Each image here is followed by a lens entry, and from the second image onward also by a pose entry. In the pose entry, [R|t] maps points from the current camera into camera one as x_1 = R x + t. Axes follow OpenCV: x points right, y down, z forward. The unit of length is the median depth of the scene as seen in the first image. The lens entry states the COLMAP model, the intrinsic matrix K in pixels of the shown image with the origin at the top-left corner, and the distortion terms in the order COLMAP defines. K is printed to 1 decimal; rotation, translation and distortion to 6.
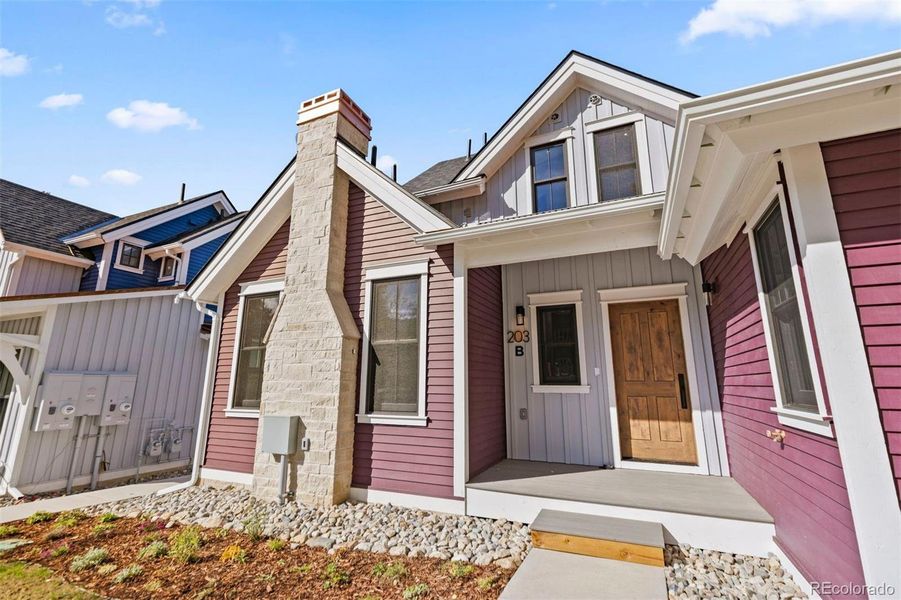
lens RADIAL K [[399.9, 0, 452.8], [0, 399.9, 296.0], [0, 0, 1]] dist [-0.001460, -0.000093]
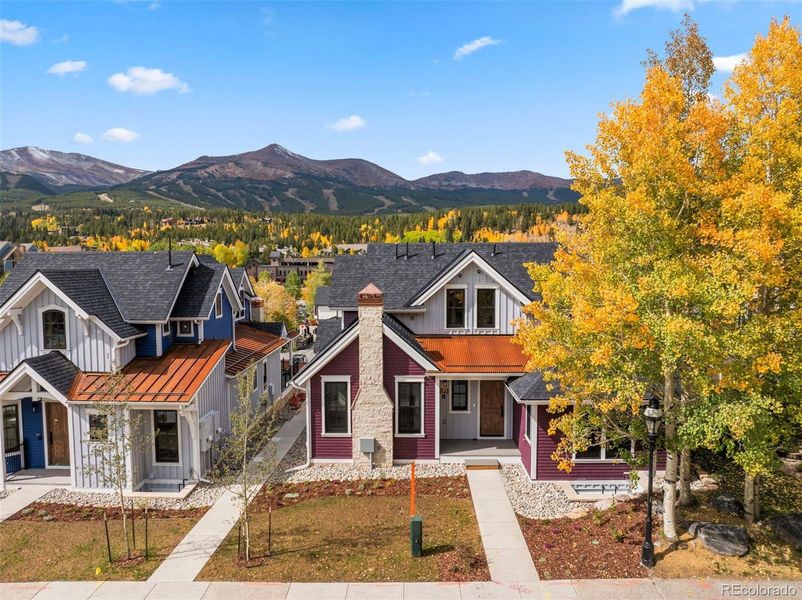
lens RADIAL K [[524.3, 0, 401.7], [0, 524.3, 301.7], [0, 0, 1]] dist [0.002326, 0.000052]
pose [[0.924757, -0.027706, 0.379548, -1.390566], [-0.076827, 0.963220, 0.257499, -1.341697], [-0.372722, -0.267283, 0.888616, -1.726918]]
